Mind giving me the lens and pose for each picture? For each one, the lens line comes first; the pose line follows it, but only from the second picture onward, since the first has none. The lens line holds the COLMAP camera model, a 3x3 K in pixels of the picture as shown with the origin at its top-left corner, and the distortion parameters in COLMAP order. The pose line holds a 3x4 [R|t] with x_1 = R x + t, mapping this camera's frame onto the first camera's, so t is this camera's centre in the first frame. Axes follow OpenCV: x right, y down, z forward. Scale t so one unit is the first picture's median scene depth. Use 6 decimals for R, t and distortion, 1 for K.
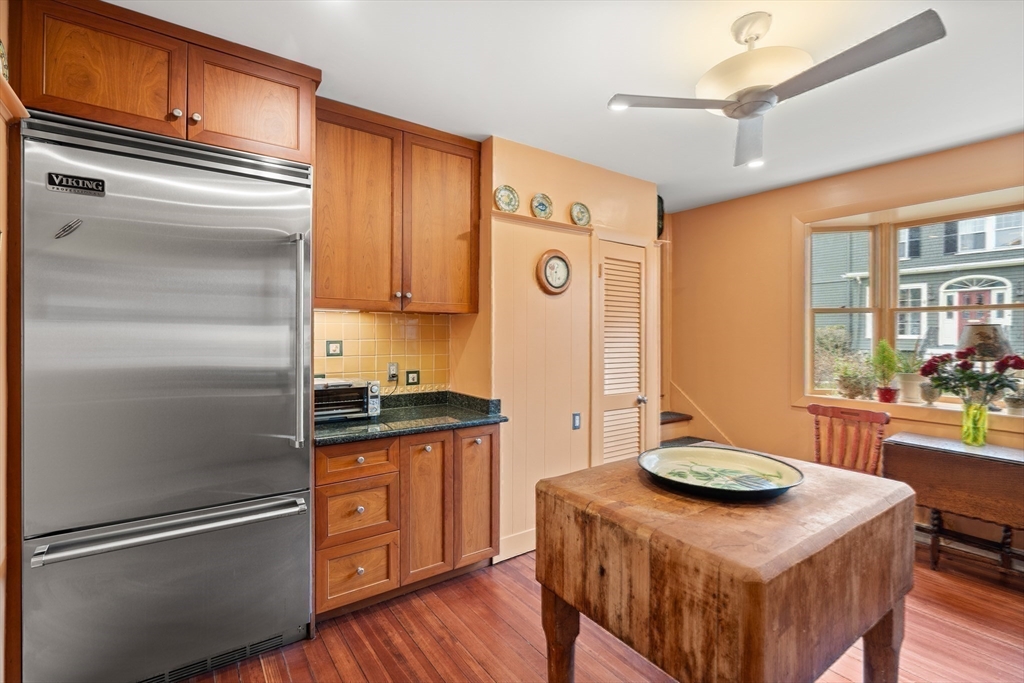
lens RADIAL K [[473.8, 0, 518.7], [0, 473.8, 337.6], [0, 0, 1]] dist [-0.004373, 0.002952]
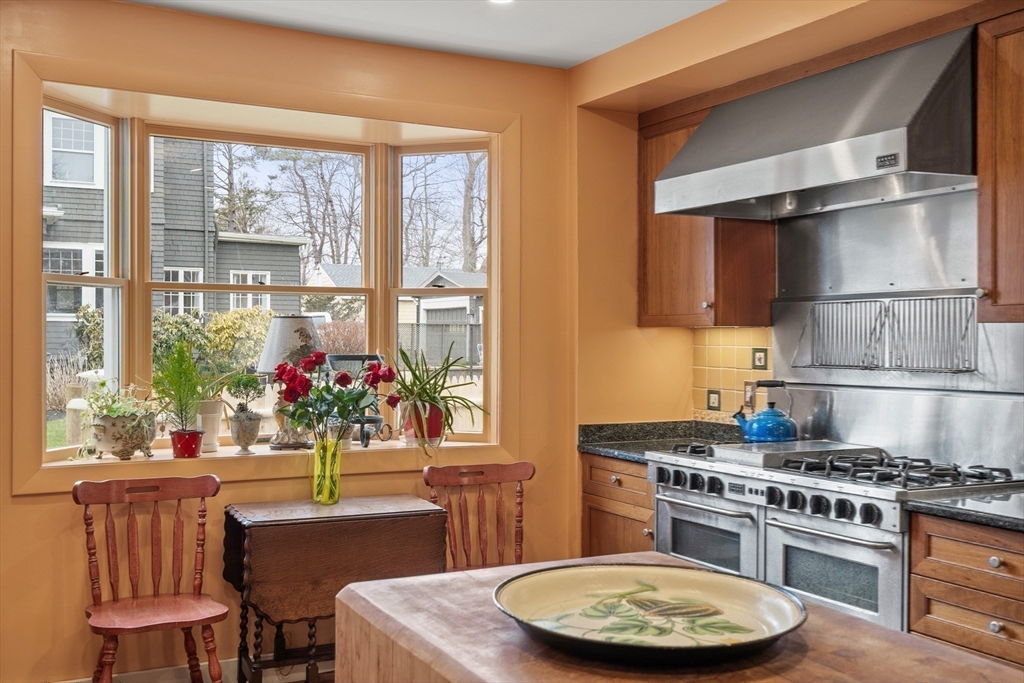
lens RADIAL K [[1001.3, 0, 514.7], [0, 1001.3, 346.1], [0, 0, 1]] dist [0.010039, 0.000000]
pose [[0.128422, -0.011624, 0.991652, -0.684306], [0.002720, 0.999932, 0.011369, -0.003024], [-0.991716, 0.001238, 0.128445, 1.097457]]
